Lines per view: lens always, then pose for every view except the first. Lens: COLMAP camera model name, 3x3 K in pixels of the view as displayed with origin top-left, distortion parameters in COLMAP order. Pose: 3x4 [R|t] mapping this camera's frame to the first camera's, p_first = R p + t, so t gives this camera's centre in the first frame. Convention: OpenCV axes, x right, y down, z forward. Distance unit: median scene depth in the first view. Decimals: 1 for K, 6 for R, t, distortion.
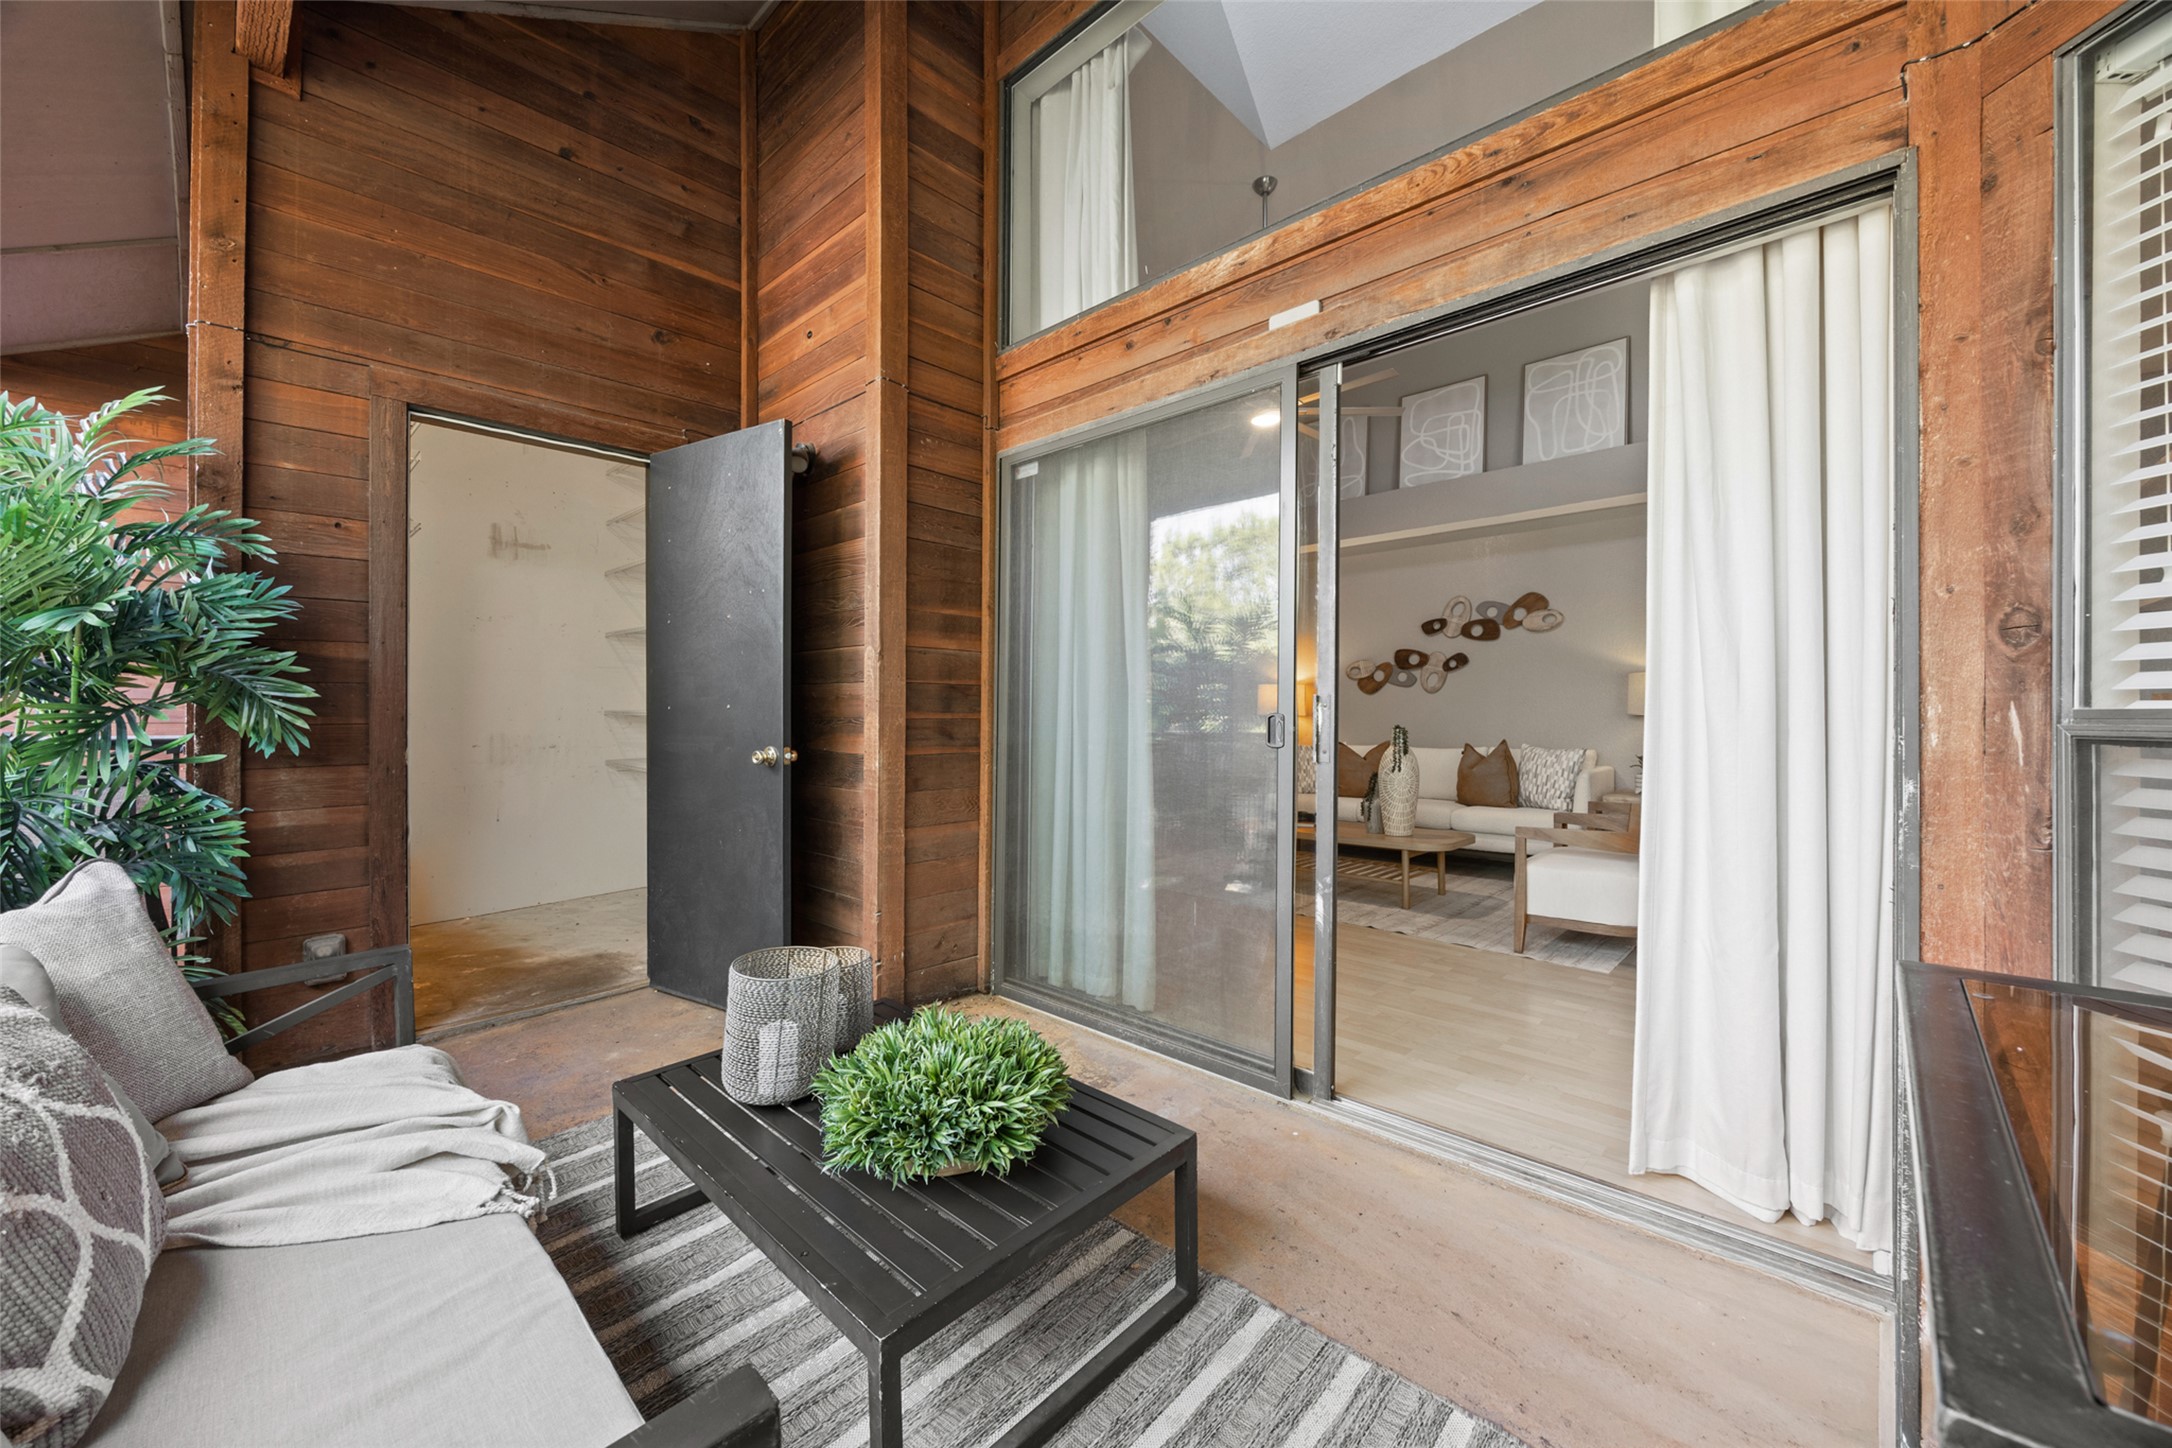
lens RADIAL K [[825.2, 0, 1066.5], [0, 825.2, 715.2], [0, 0, 1]] dist [-0.001243, -0.000373]
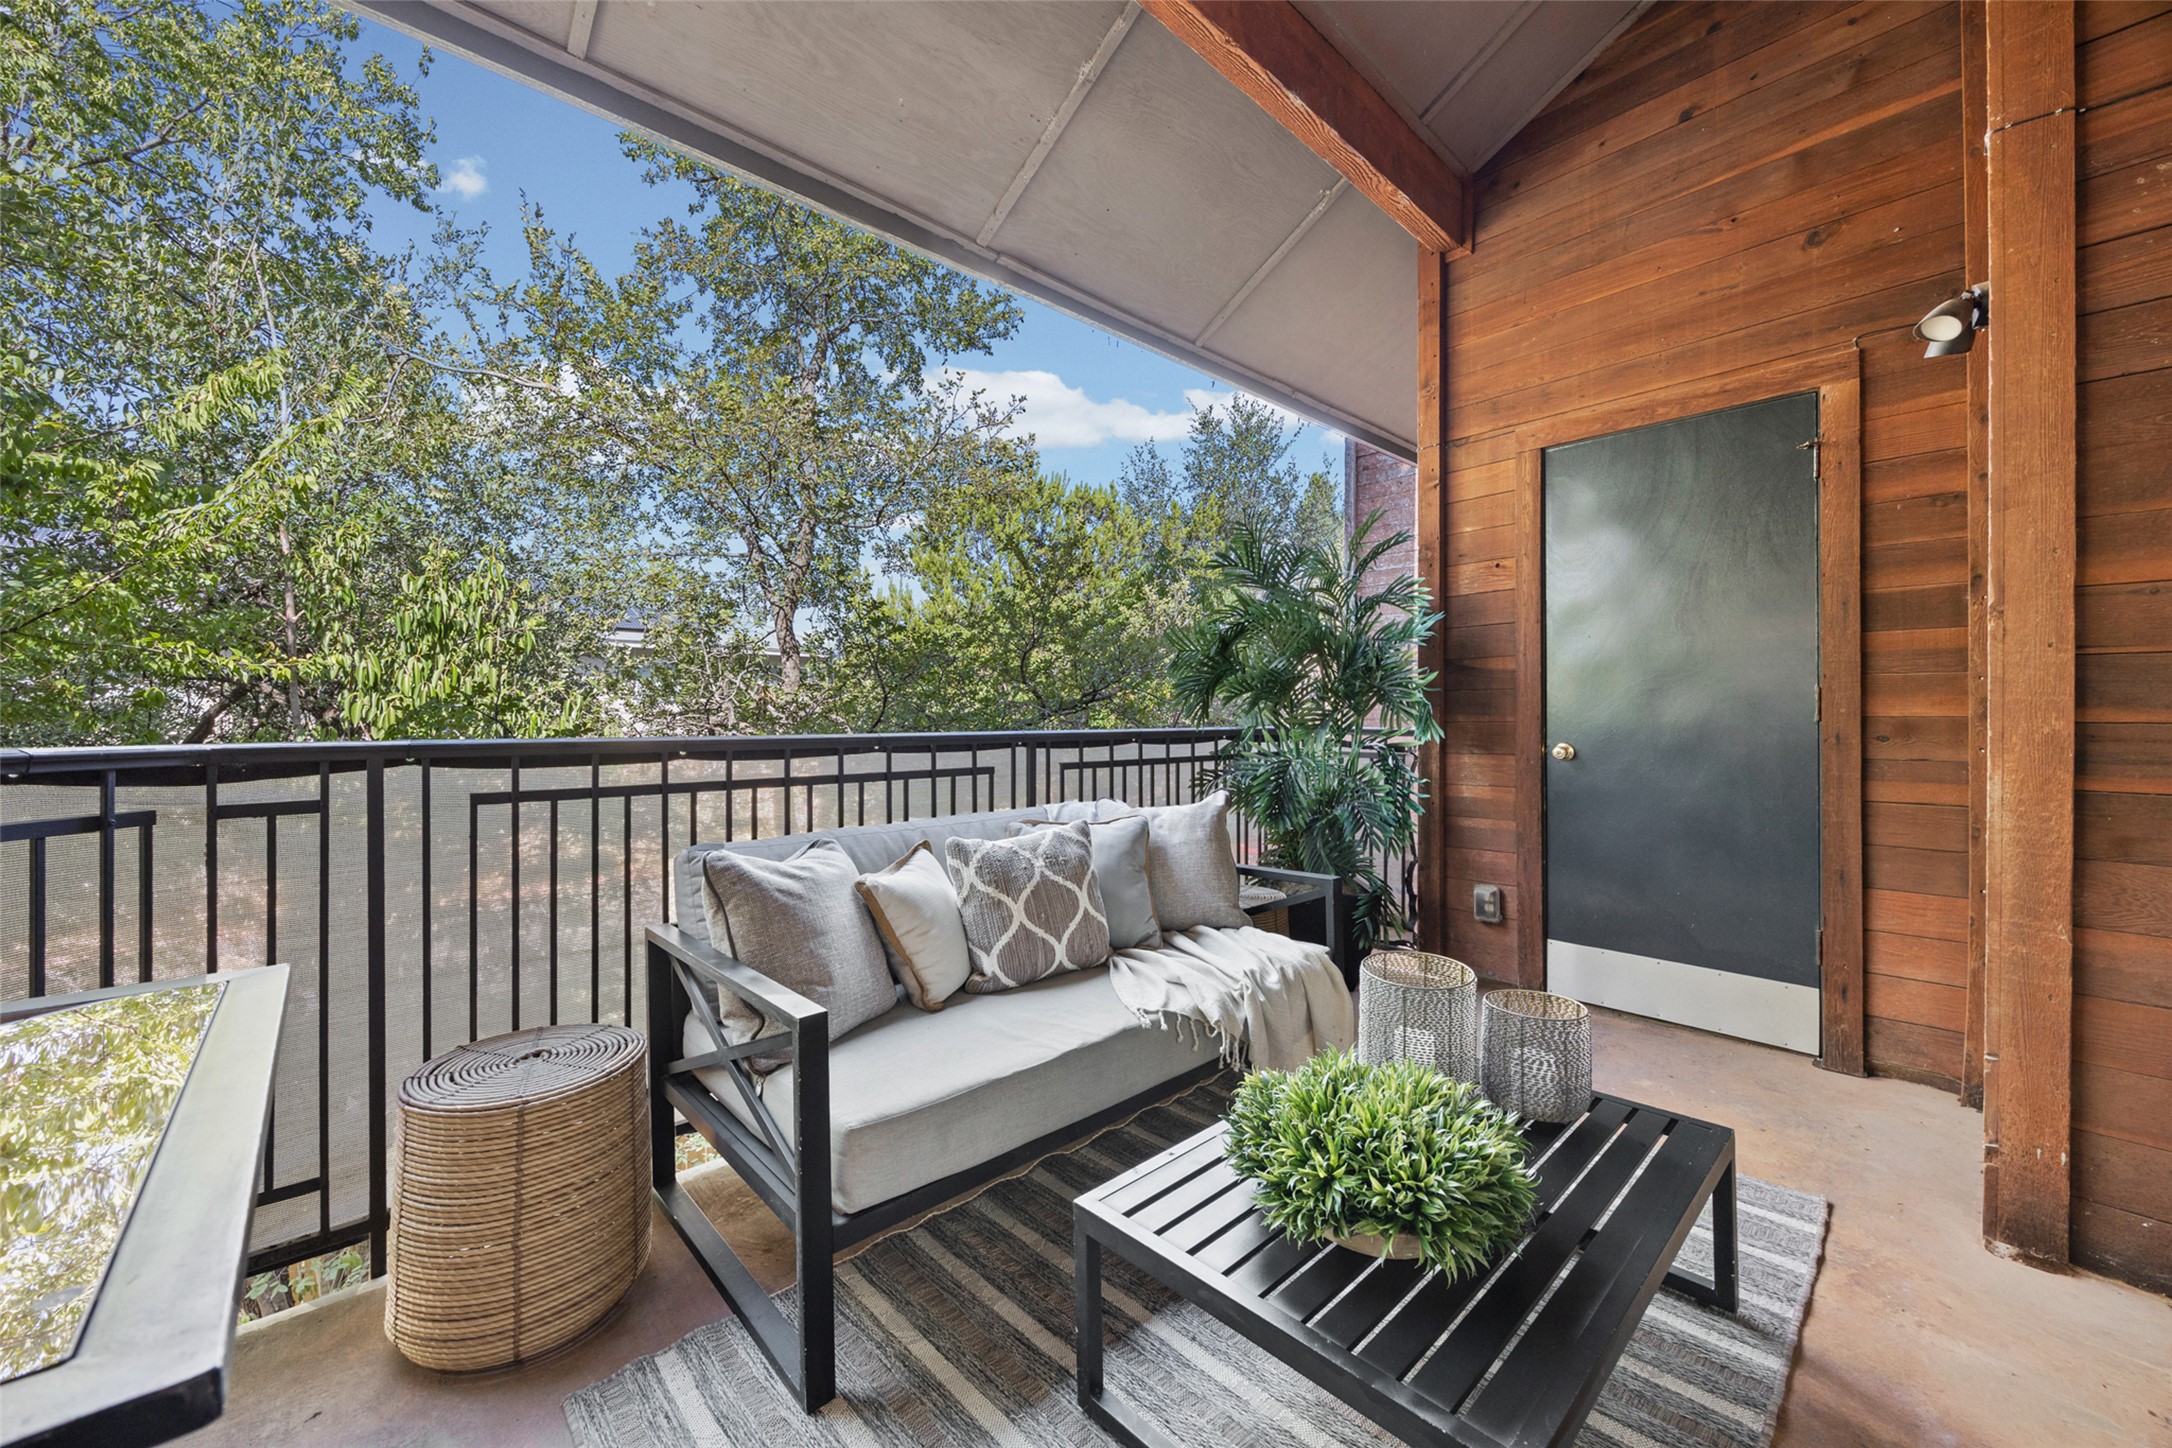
lens RADIAL K [[825.2, 0, 1091.8], [0, 825.2, 718.6], [0, 0, 1]] dist [-0.001243, -0.000373]
pose [[-0.039395, 0.004020, -0.999216, 0.412518], [0.001436, 0.999991, 0.003966, -0.000394], [0.999223, -0.001279, -0.039400, 0.416024]]
